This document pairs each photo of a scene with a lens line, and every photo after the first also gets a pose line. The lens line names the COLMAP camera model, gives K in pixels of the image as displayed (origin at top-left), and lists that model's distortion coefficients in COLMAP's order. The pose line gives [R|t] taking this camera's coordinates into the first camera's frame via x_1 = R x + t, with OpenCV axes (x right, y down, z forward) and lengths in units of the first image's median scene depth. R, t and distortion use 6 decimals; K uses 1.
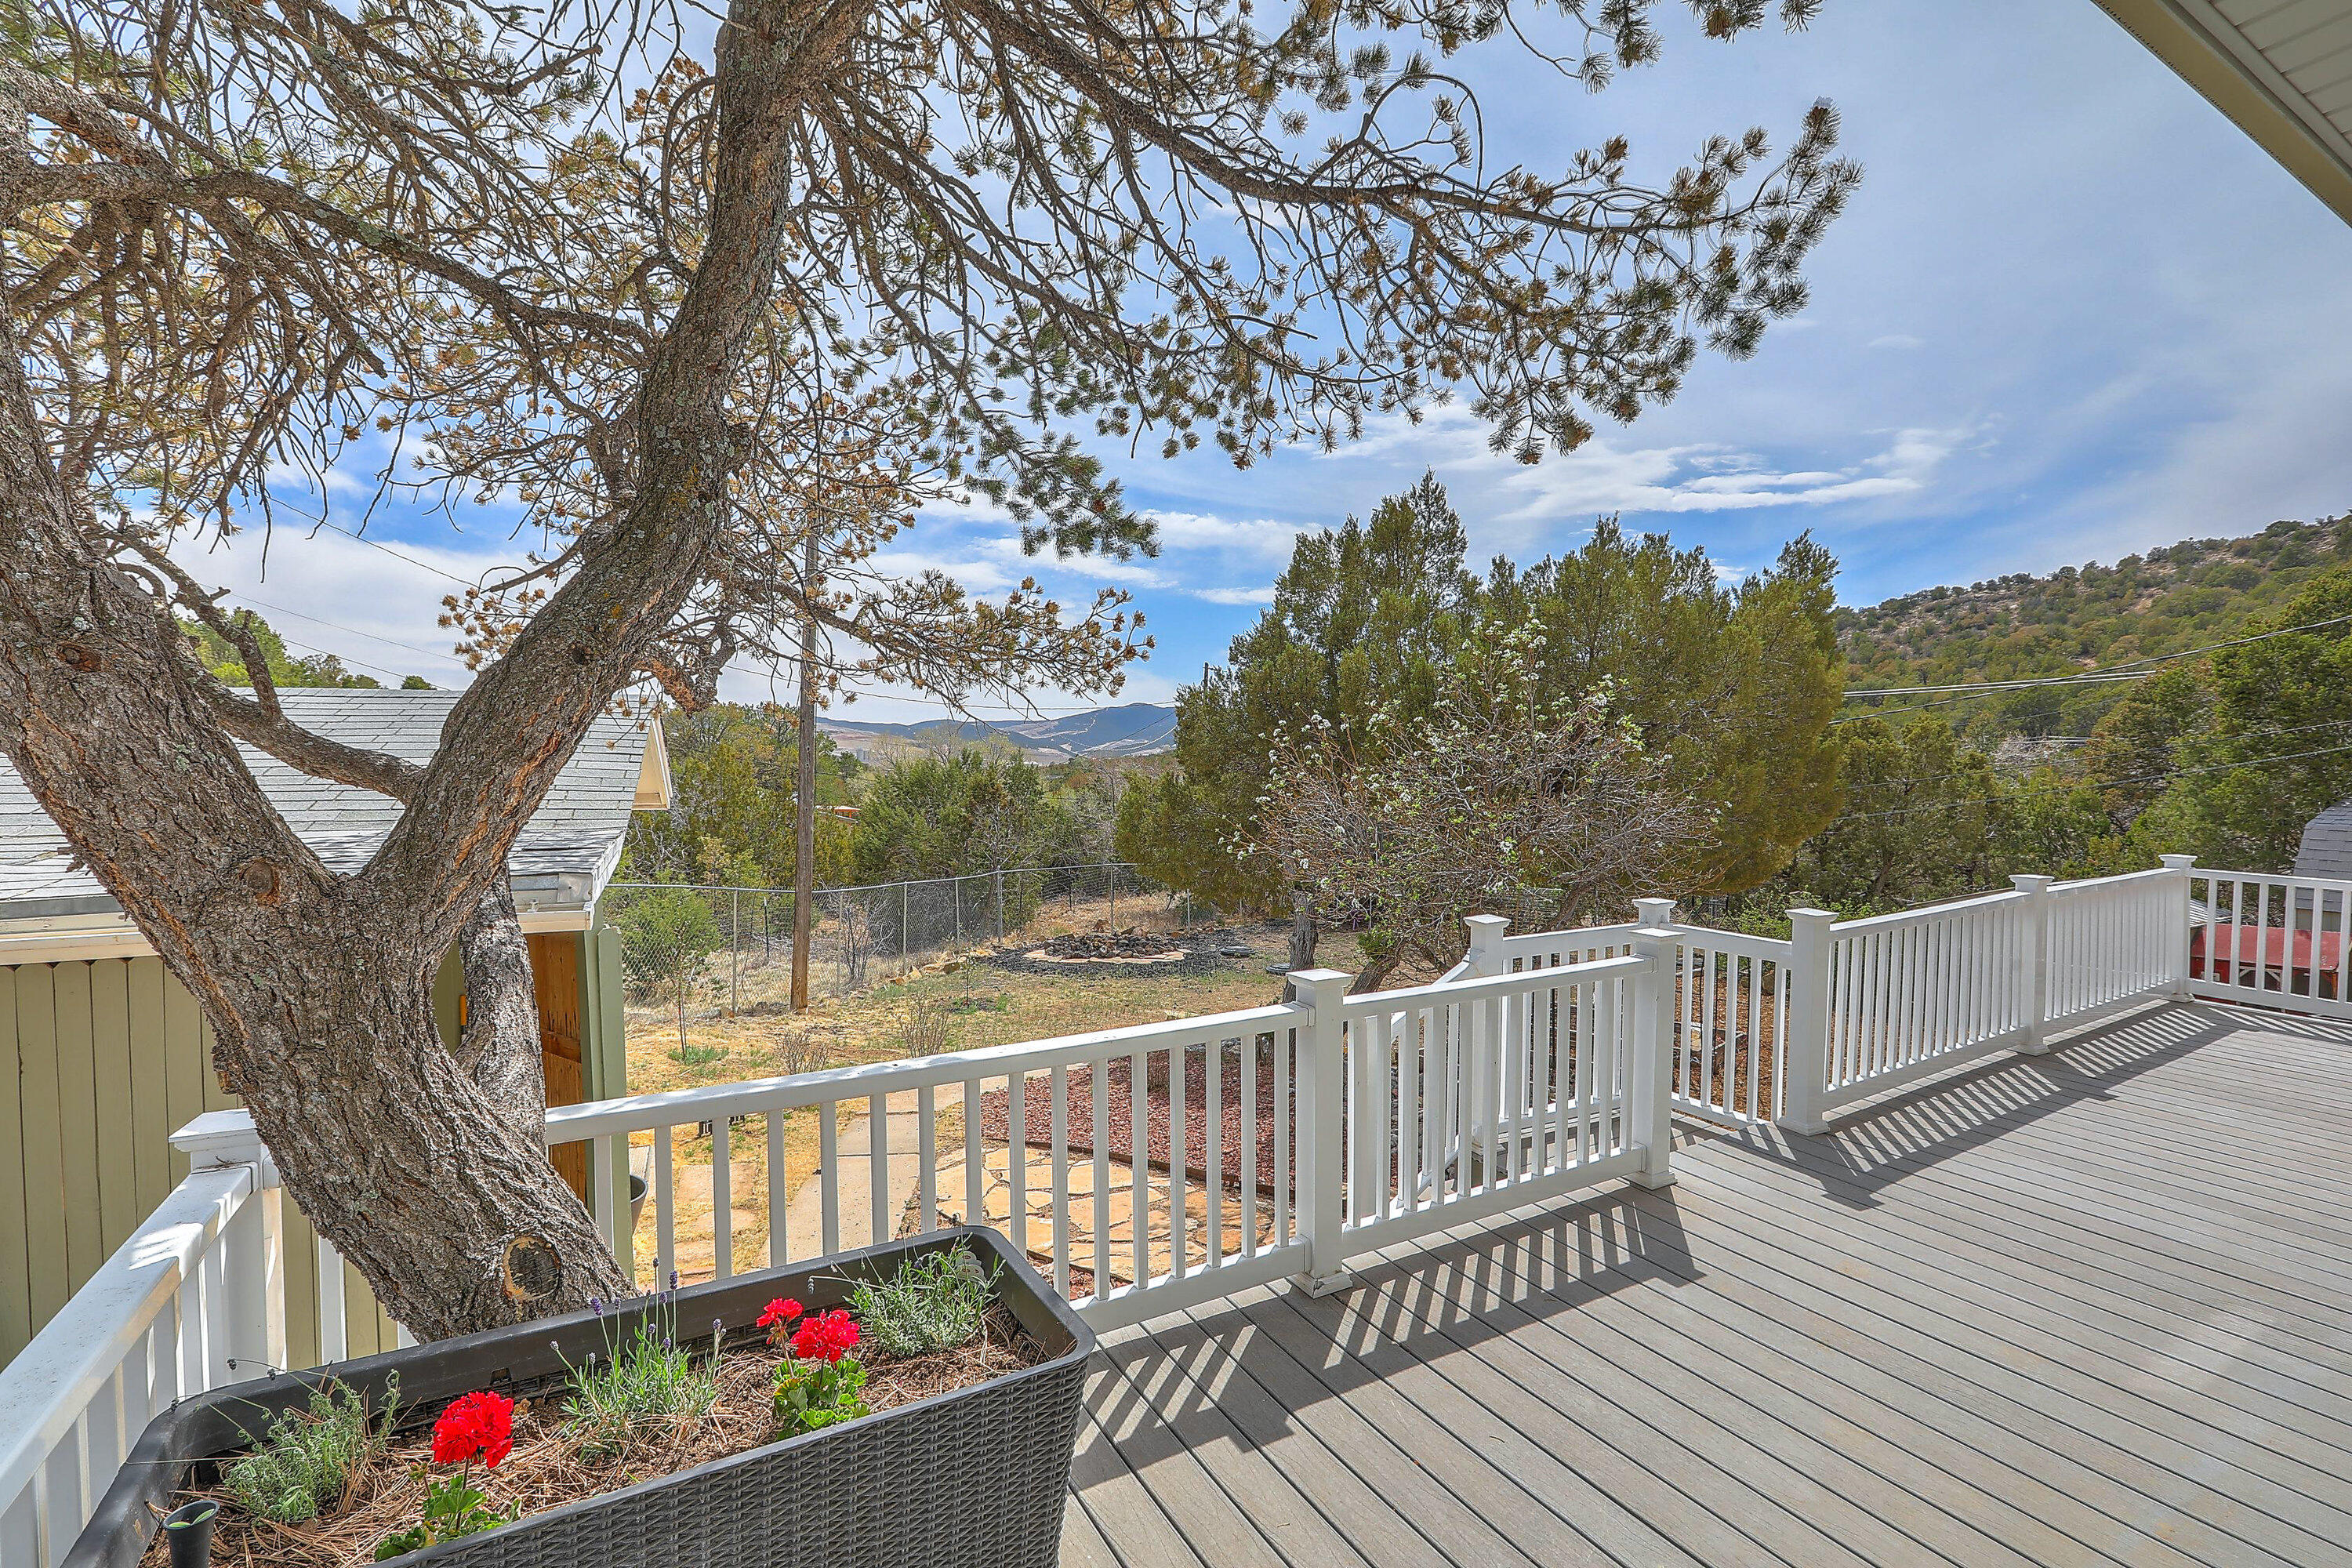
lens RADIAL K [[1062.8, 0, 1189.9], [0, 1062.8, 782.1], [0, 0, 1]] dist [-0.043434, 0.010821]
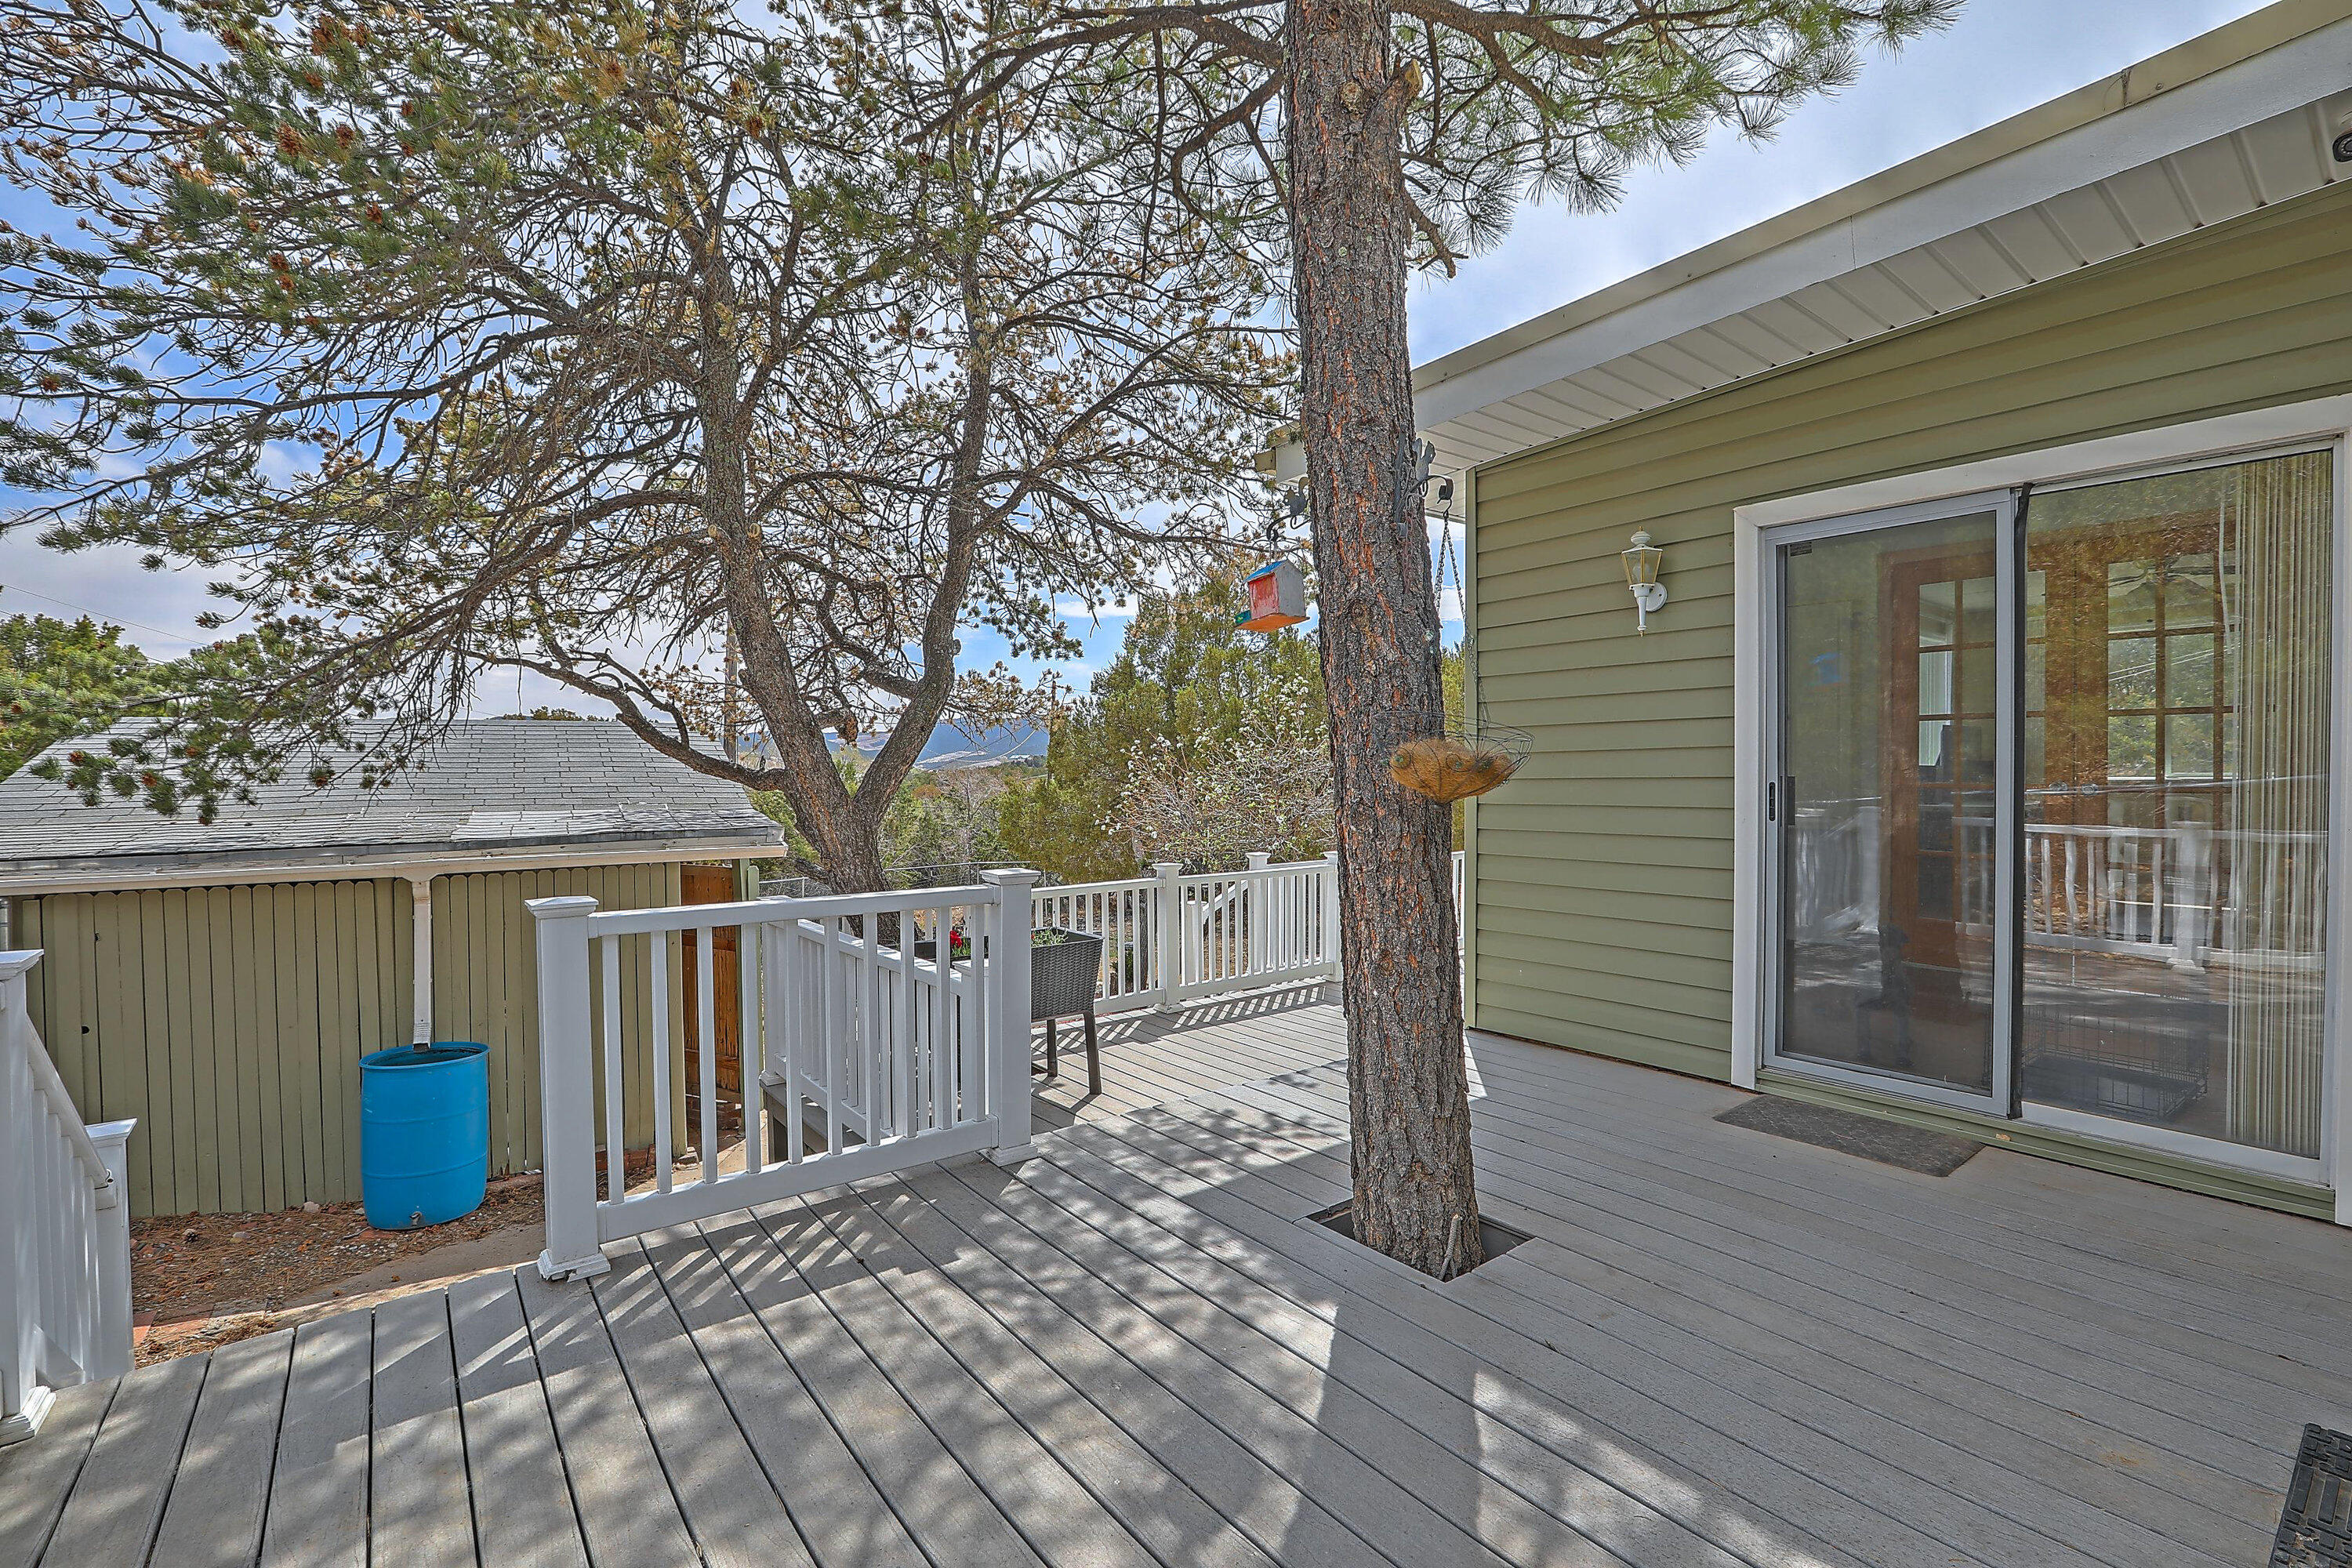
lens RADIAL K [[1062.8, 0, 1189.9], [0, 1062.8, 782.1], [0, 0, 1]] dist [-0.043434, 0.010821]
pose [[0.988218, -0.004007, 0.153001, -0.061385], [0.005802, 0.999919, -0.011291, 0.015221], [-0.152943, 0.012046, 0.988162, -0.425186]]
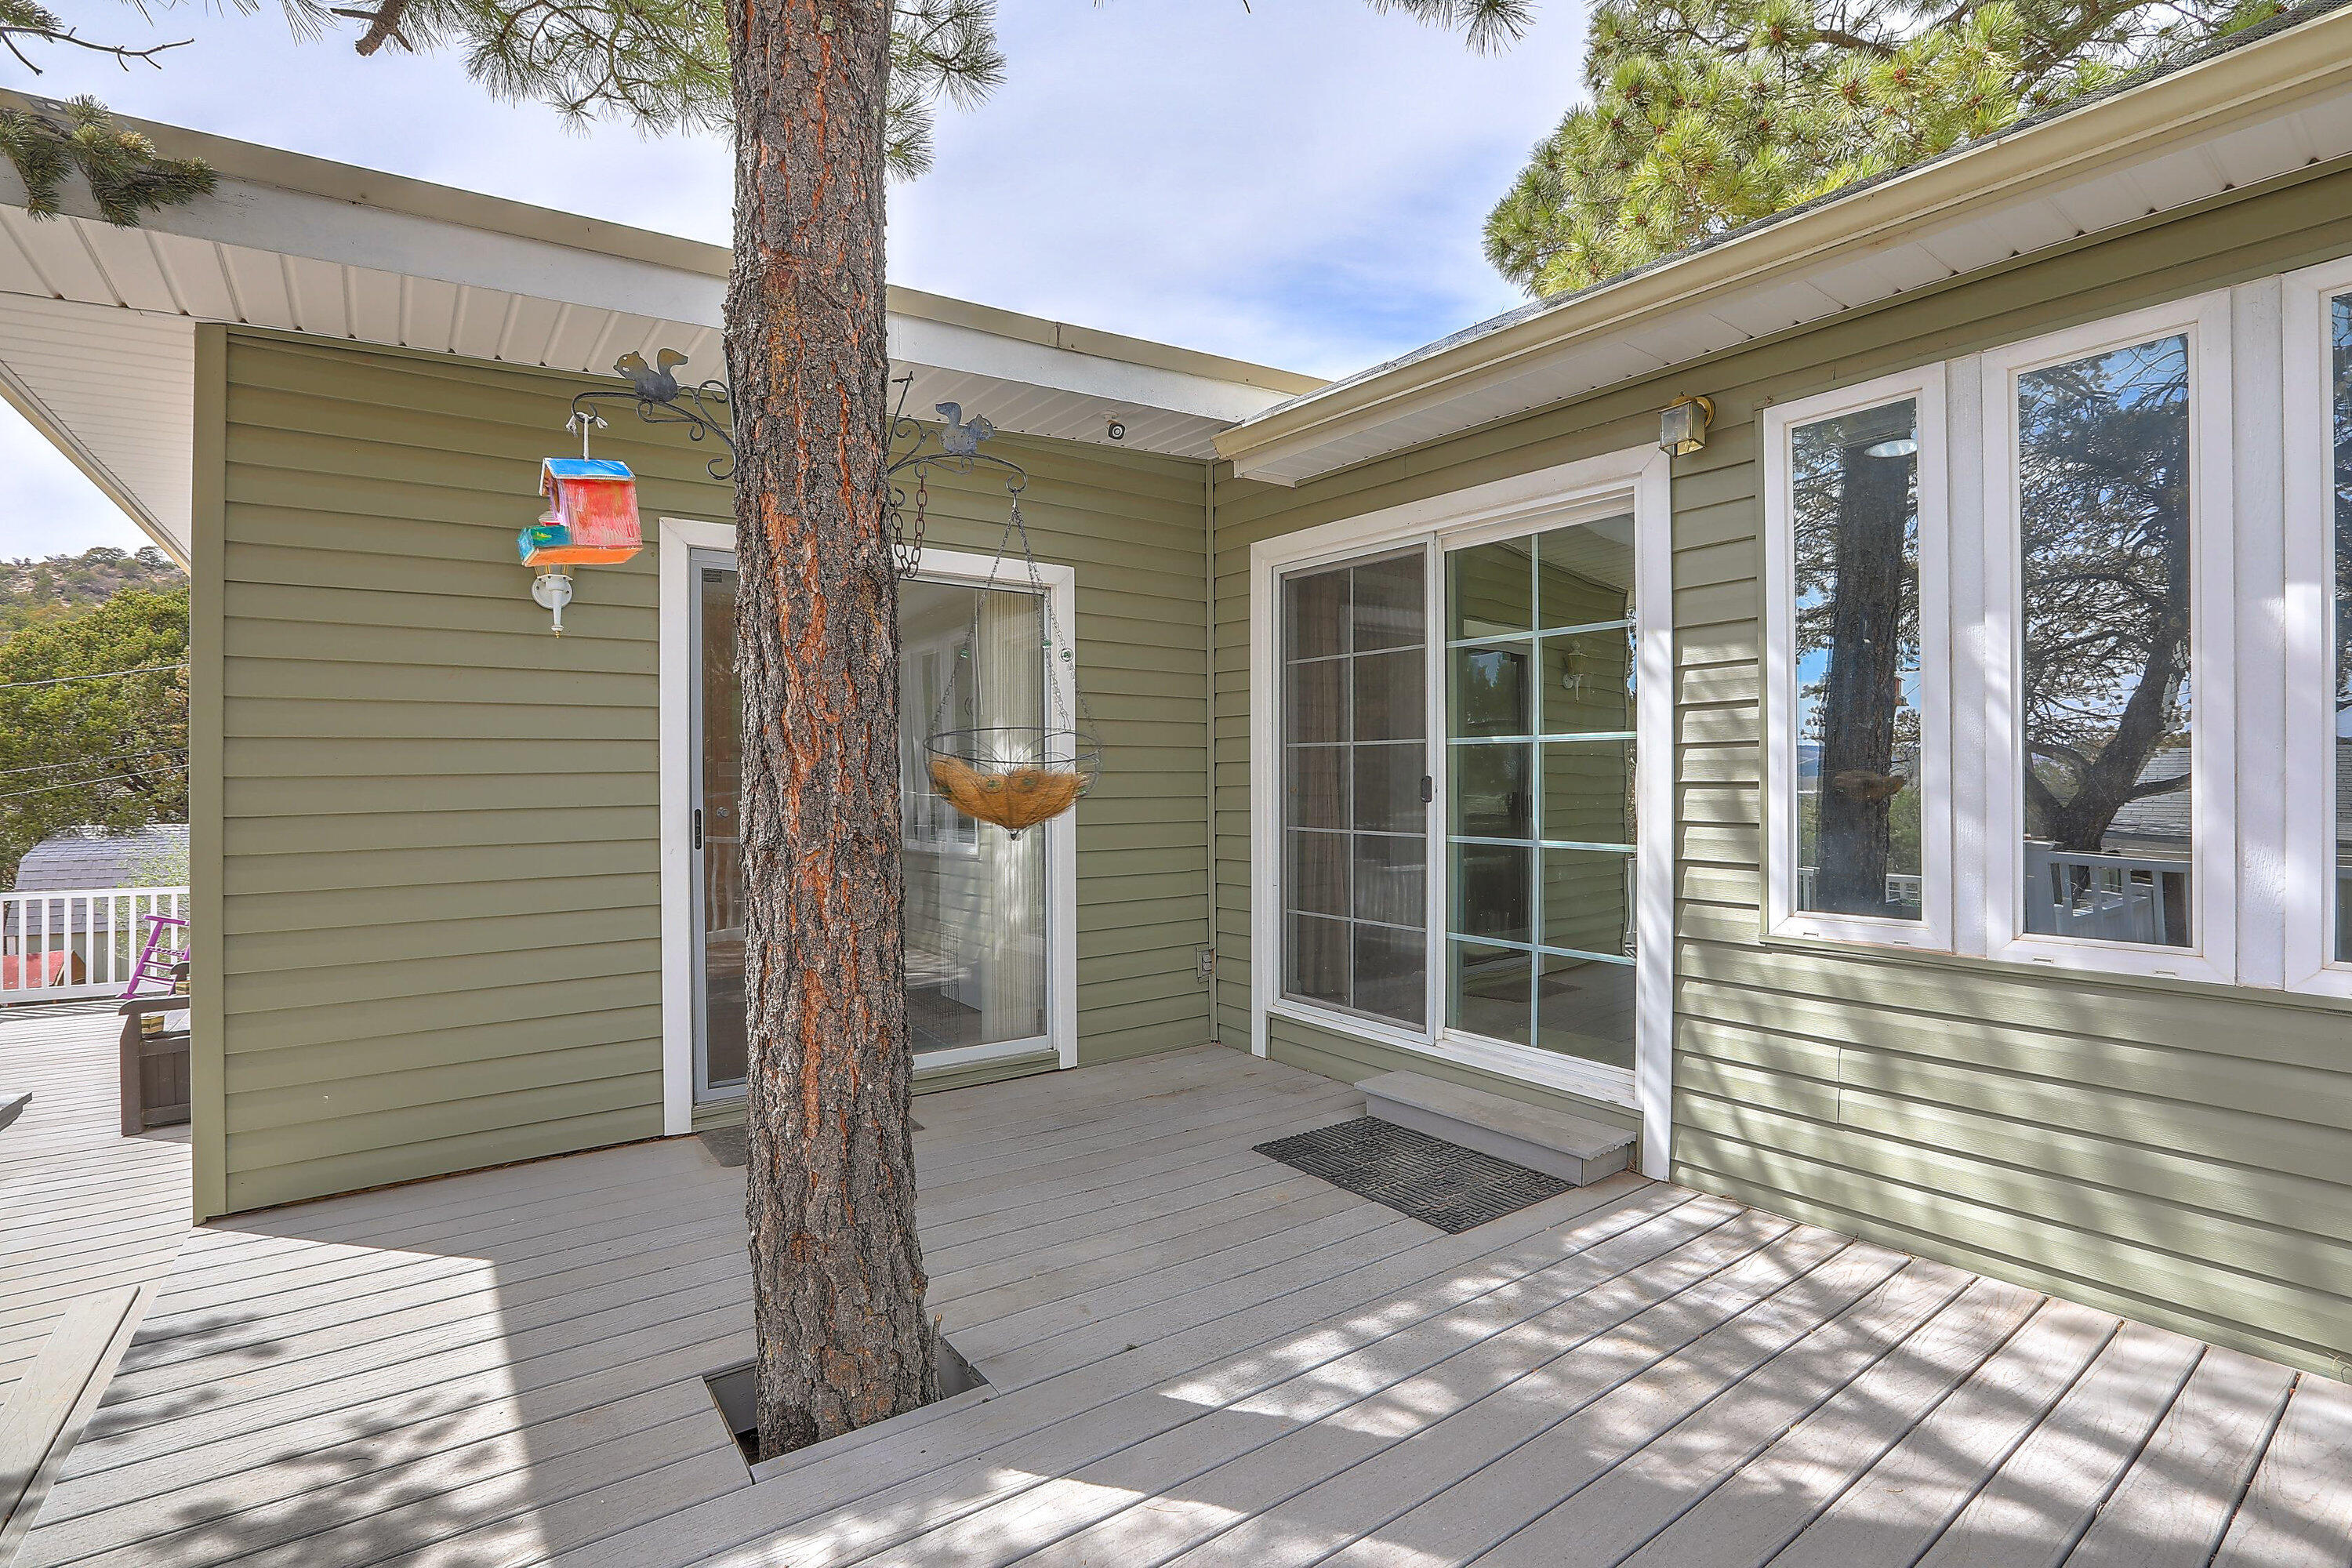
lens RADIAL K [[1062.8, 0, 1189.9], [0, 1062.8, 782.1], [0, 0, 1]] dist [-0.043434, 0.010821]
pose [[-0.111823, 0.005159, 0.993715, -0.201918], [0.034333, 0.999410, -0.001325, 0.007916], [-0.993135, 0.033969, -0.111934, -0.179287]]
